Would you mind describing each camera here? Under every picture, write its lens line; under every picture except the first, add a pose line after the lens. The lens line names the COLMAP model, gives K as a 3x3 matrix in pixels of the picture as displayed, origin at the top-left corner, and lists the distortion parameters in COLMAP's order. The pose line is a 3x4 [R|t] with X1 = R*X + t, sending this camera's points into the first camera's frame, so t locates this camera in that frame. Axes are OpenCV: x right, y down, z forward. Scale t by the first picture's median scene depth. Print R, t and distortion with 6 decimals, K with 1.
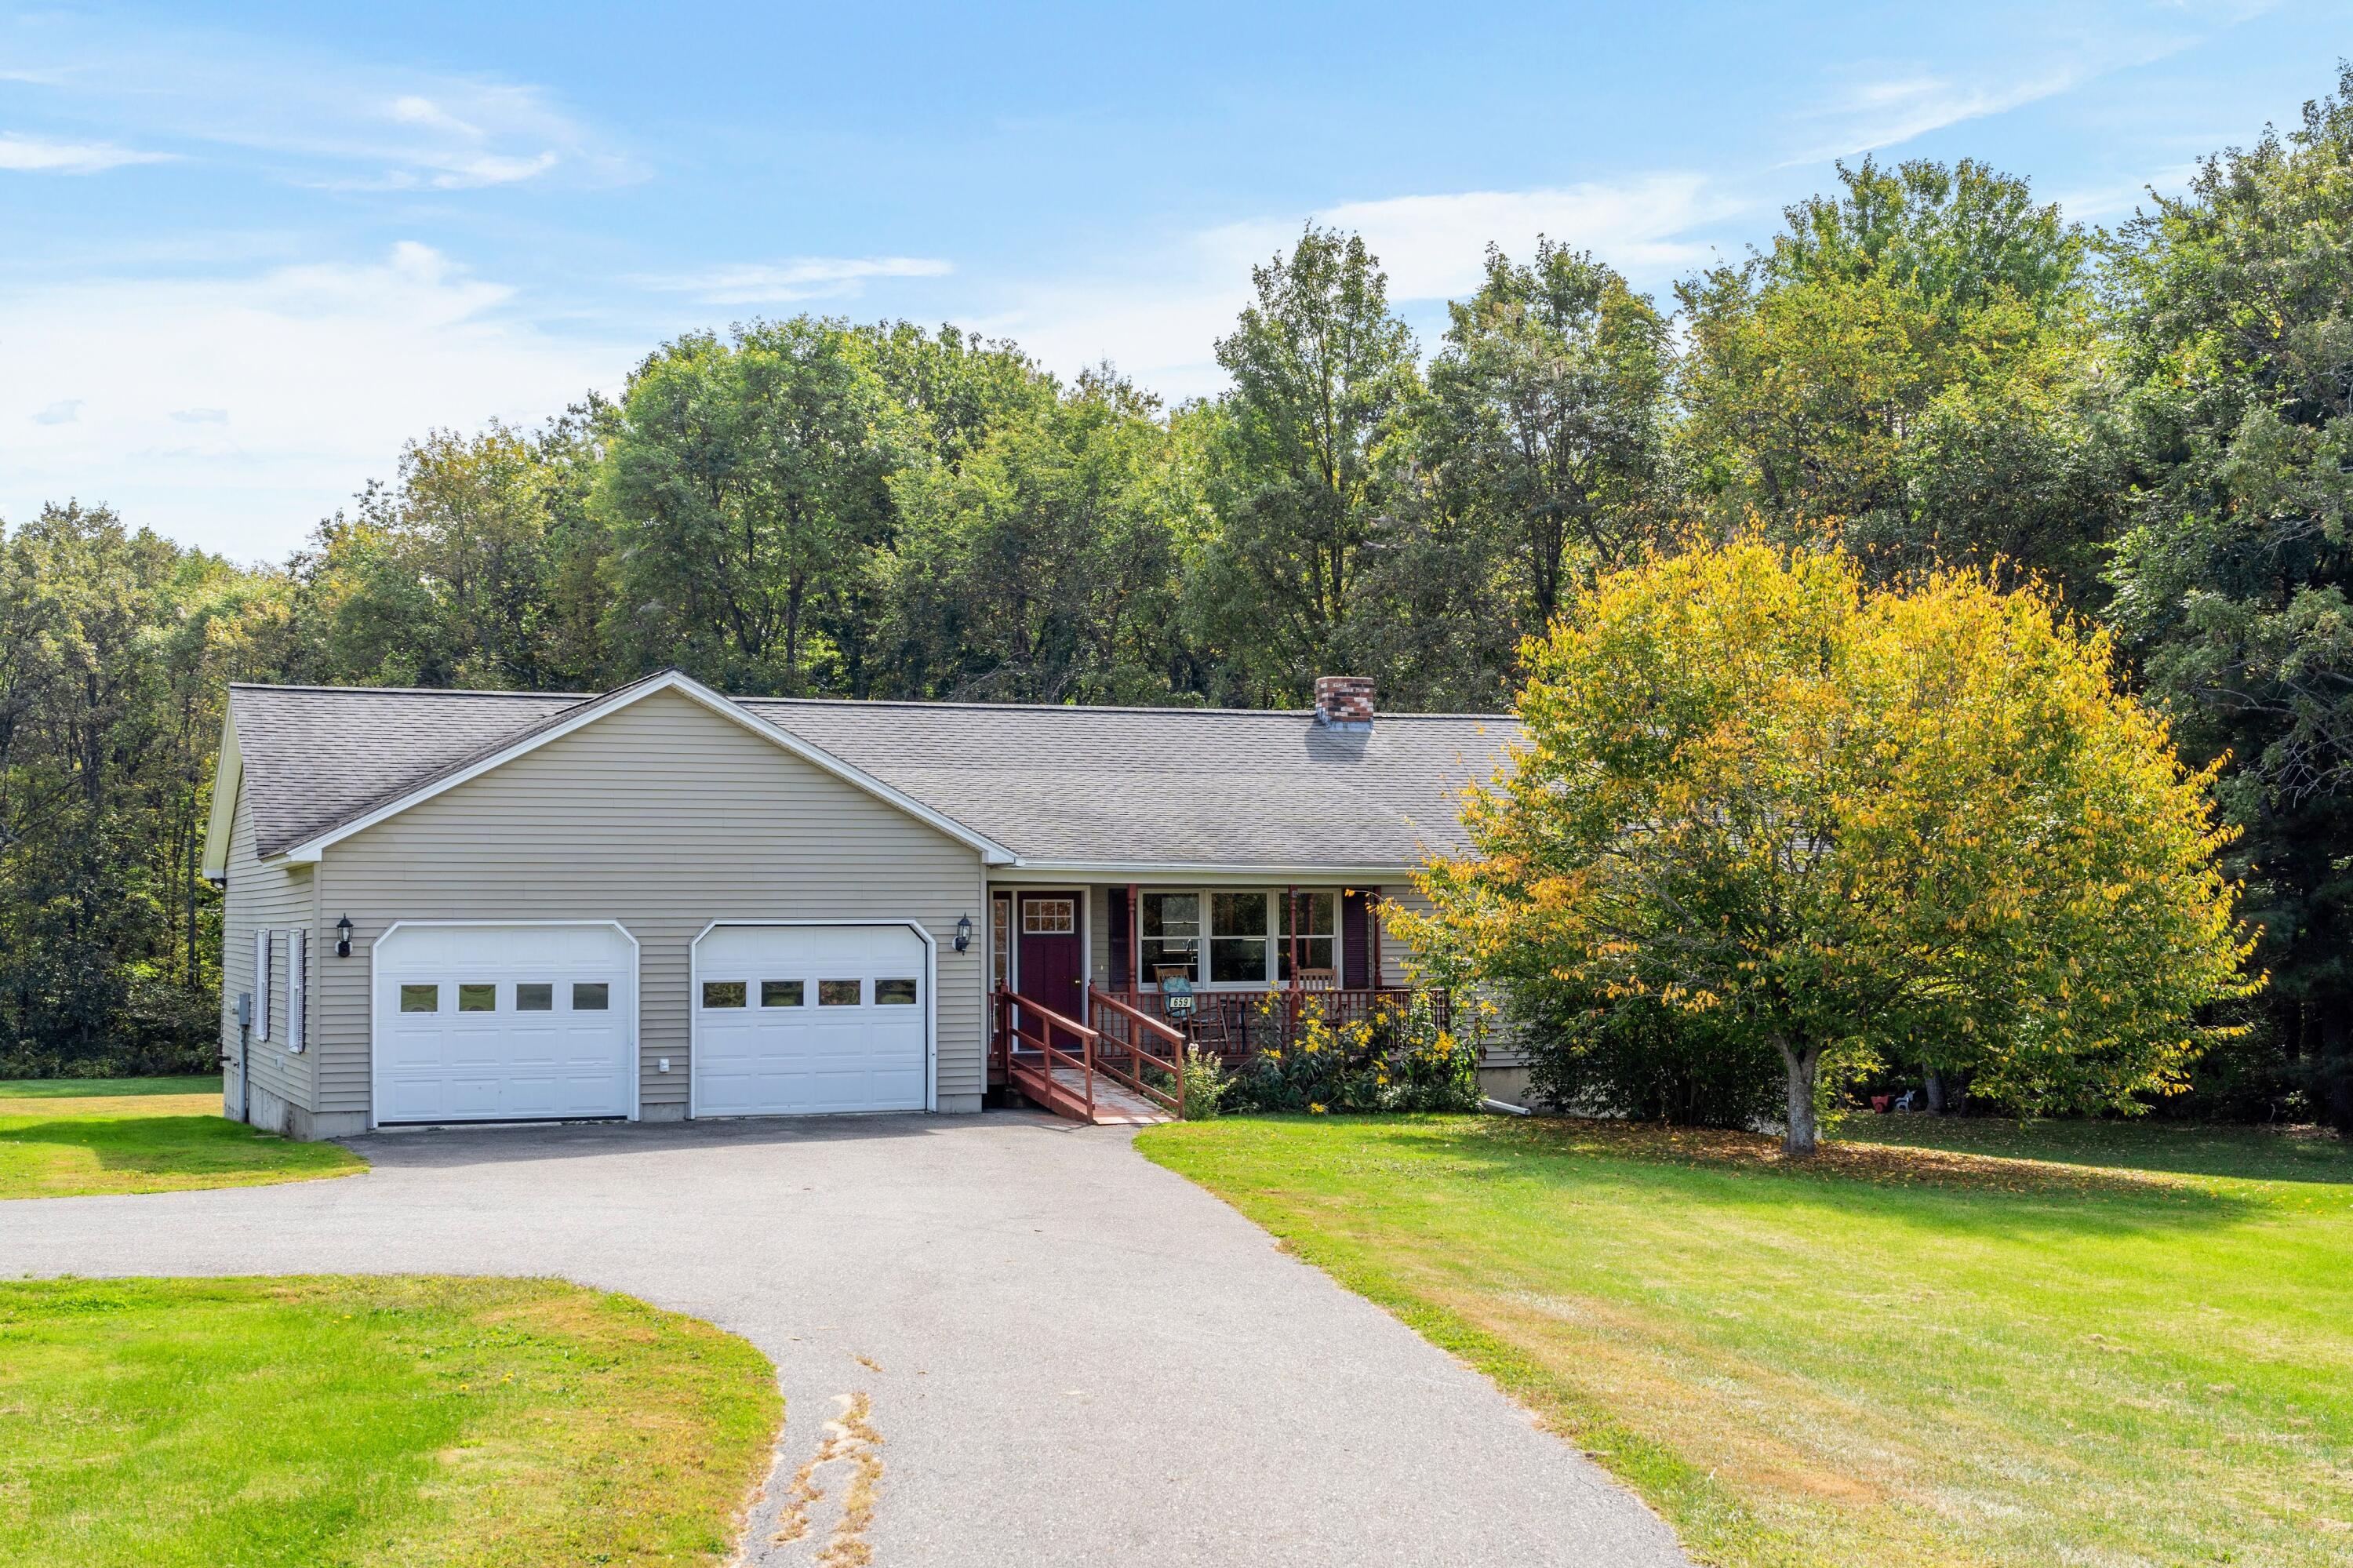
lens RADIAL K [[2952.8, 0, 1172.2], [0, 2952.8, 785.6], [0, 0, 1]] dist [0.058150, 0.000000]
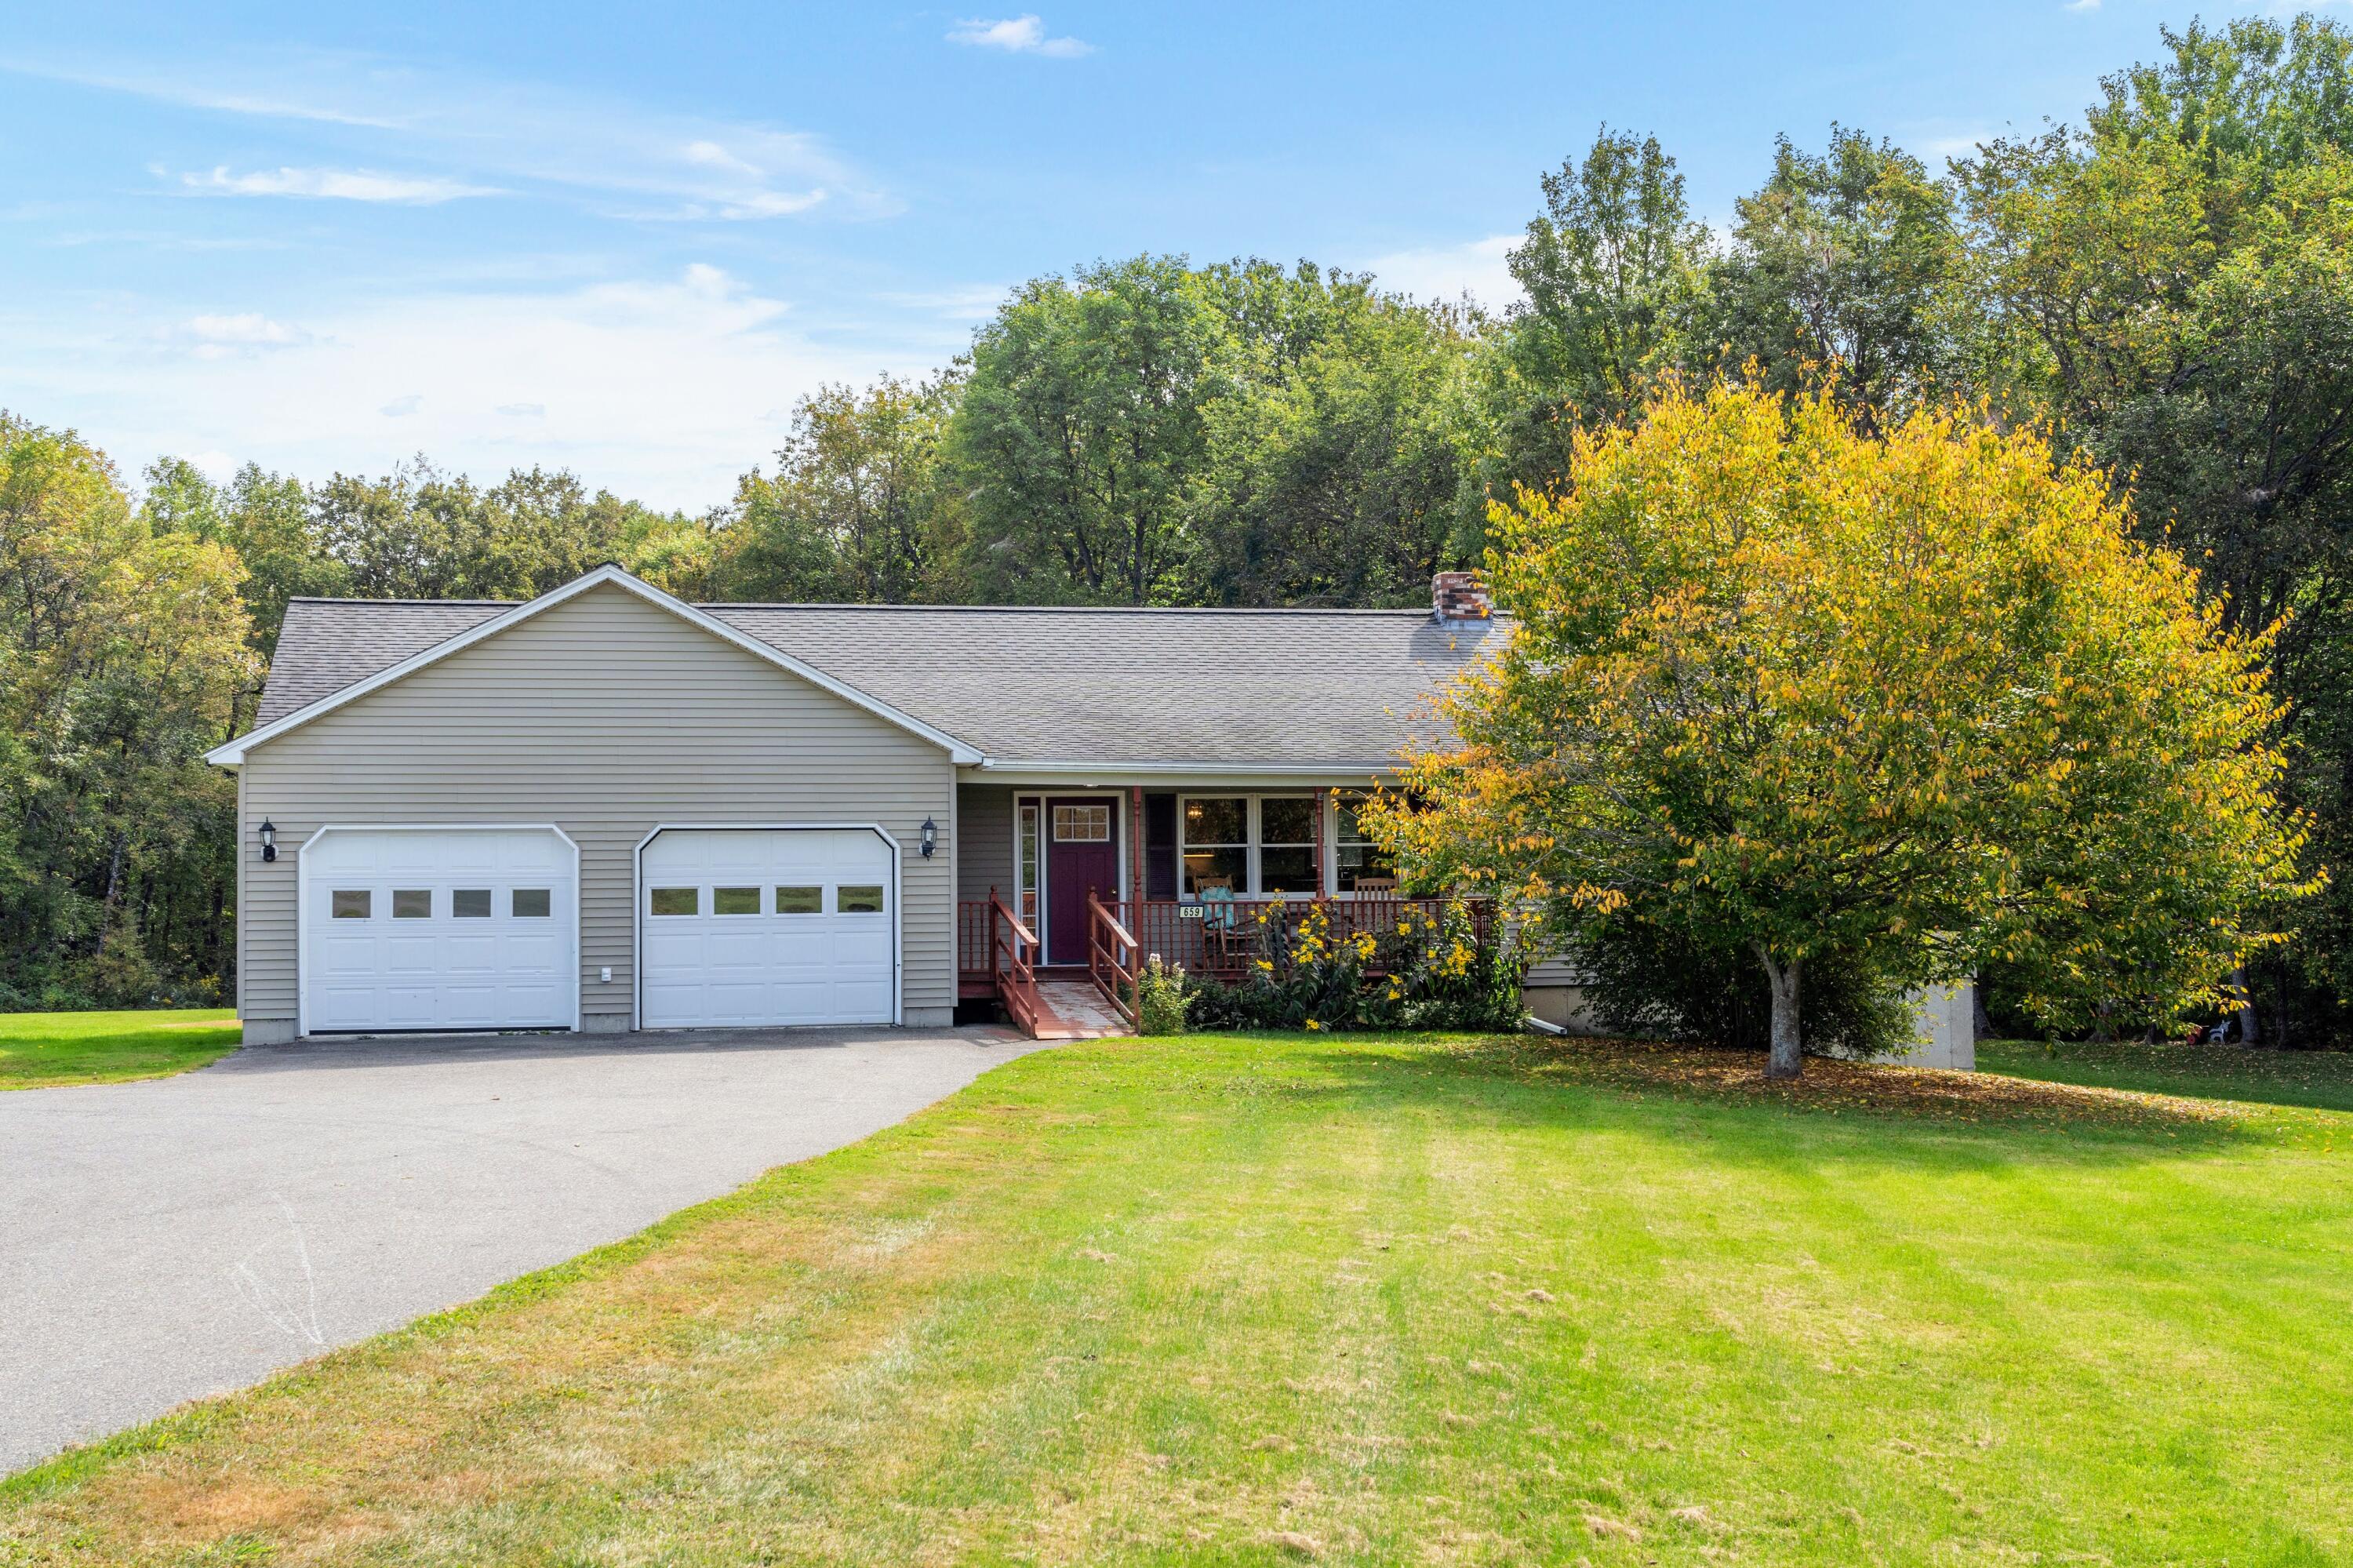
lens RADIAL K [[2812.9, 0, 1182.5], [0, 2812.9, 783.6], [0, 0, 1]] dist [0.039815, 0.000000]
pose [[0.981914, -0.009536, -0.189085, 0.145881], [0.012778, 0.999791, 0.015935, 0.015729], [0.188894, -0.018063, 0.981831, 0.105993]]
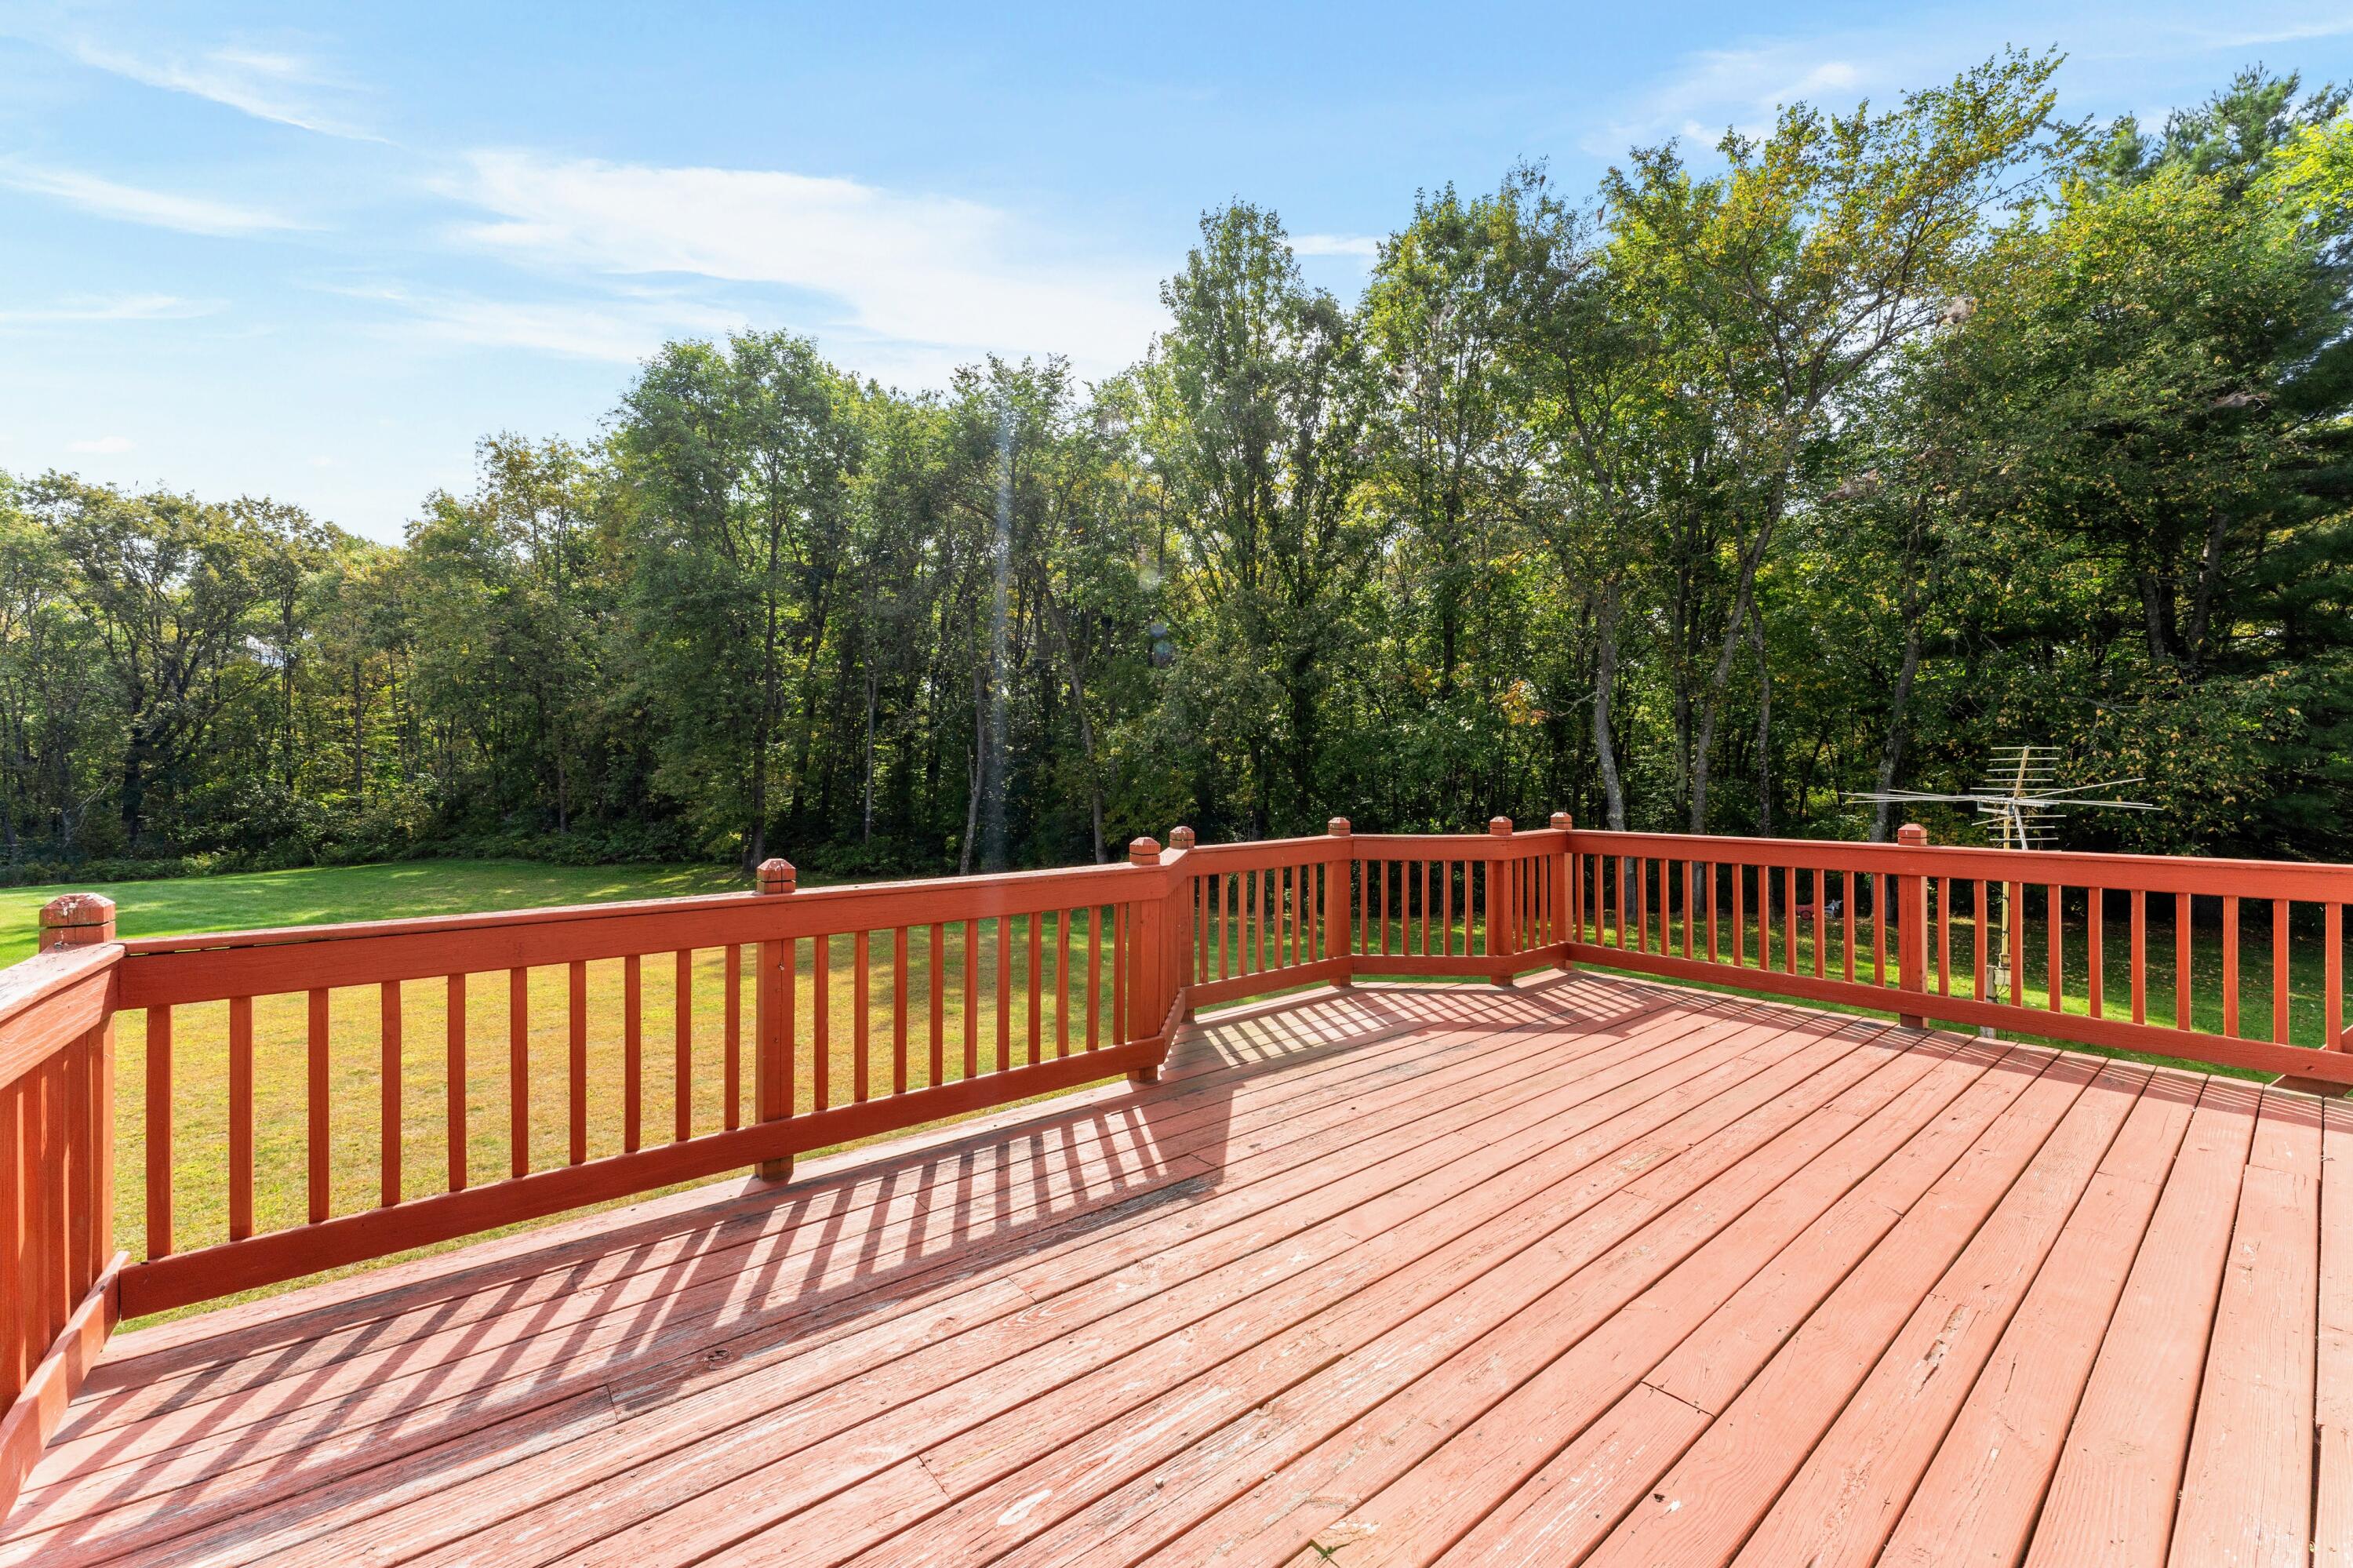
lens RADIAL K [[935.7, 0, 1177.4], [0, 935.7, 772.9], [0, 0, 1]] dist [-0.002458, -0.000041]
pose [[0.958008, -0.001619, 0.286737, -0.153753], [-0.011964, 0.998888, 0.045611, 0.055219], [-0.286492, -0.047126, 0.956923, 1.087989]]
